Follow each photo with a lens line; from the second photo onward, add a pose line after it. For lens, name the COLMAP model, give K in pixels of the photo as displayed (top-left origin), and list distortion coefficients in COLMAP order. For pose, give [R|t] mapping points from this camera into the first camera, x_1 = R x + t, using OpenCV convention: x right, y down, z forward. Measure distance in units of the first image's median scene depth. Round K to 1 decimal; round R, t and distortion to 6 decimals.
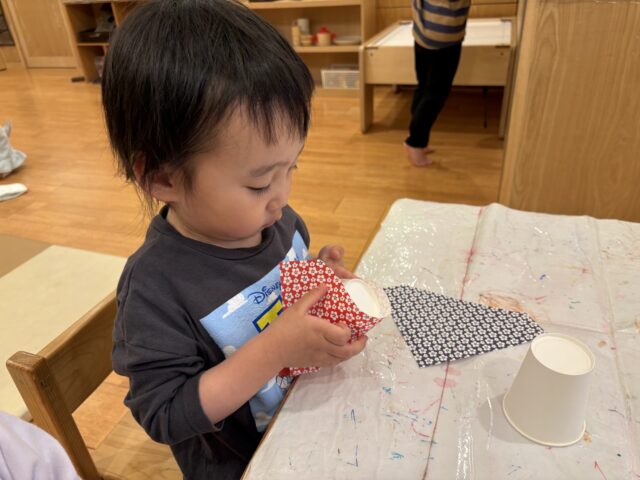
lens RADIAL K [[477.1, 0, 320.0], [0, 477.1, 240.0], [0, 0, 1]] dist [-0.006617, -0.008348]
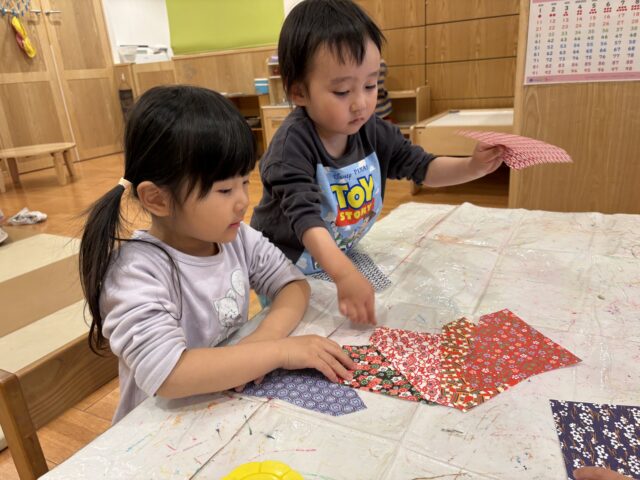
lens RADIAL K [[477.1, 0, 320.0], [0, 477.1, 240.0], [0, 0, 1]] dist [-0.006617, -0.008348]
pose [[0.988054, 0.040132, -0.148792, 0.088273], [-0.066425, 0.982111, -0.176200, 0.243702], [0.139059, 0.183979, 0.973044, -0.394296]]
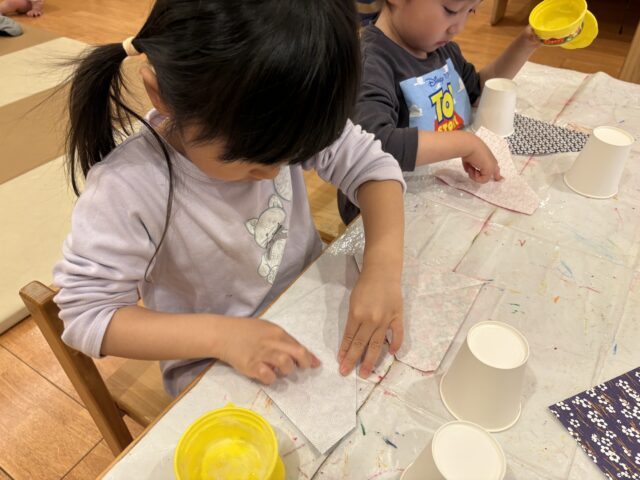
lens RADIAL K [[477.1, 0, 320.0], [0, 477.1, 240.0], [0, 0, 1]] dist [-0.006617, -0.008348]
pose [[0.968830, 0.194901, -0.152912, -0.040360], [-0.162147, 0.965579, 0.203387, 0.142871], [0.187289, -0.172253, 0.967084, -0.258818]]
